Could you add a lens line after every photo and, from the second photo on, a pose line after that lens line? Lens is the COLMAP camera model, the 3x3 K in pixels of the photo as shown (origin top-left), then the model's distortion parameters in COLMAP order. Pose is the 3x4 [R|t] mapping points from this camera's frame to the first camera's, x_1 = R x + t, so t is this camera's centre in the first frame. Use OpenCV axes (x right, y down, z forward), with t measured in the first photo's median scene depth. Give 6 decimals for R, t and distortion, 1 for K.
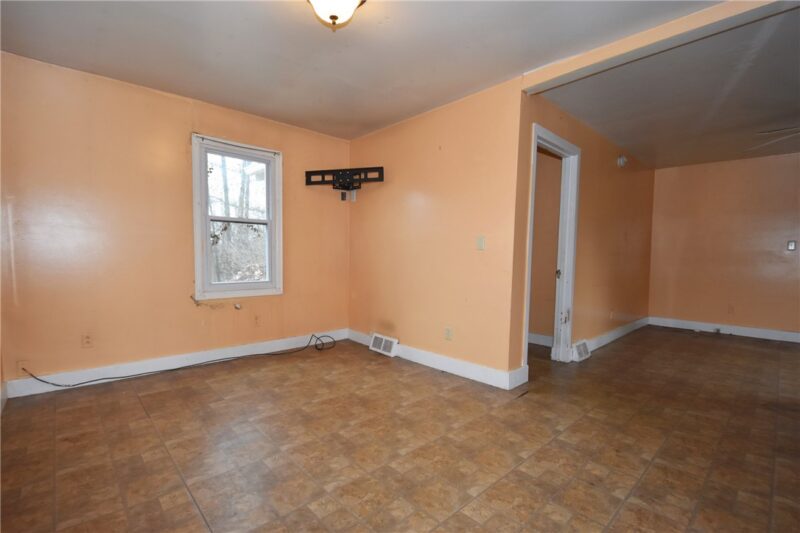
lens RADIAL K [[356.4, 0, 398.8], [0, 356.4, 276.1], [0, 0, 1]] dist [-0.000964, -0.000677]
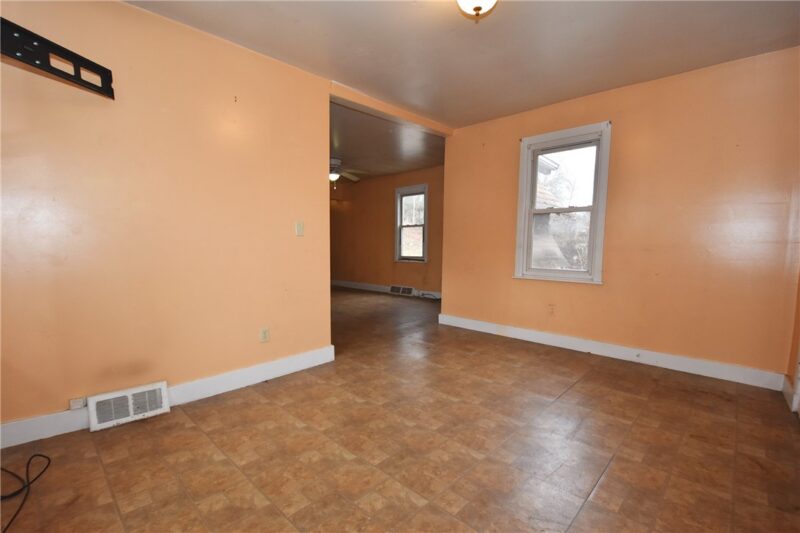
lens RADIAL K [[352.5, 0, 389.3], [0, 352.5, 277.5], [0, 0, 1]] dist [-0.001665, -0.000069]
pose [[-0.025226, -0.106107, 0.994035, -1.034331], [0.051788, 0.992877, 0.107298, -0.074015], [-0.998339, 0.054186, -0.019551, 1.084861]]
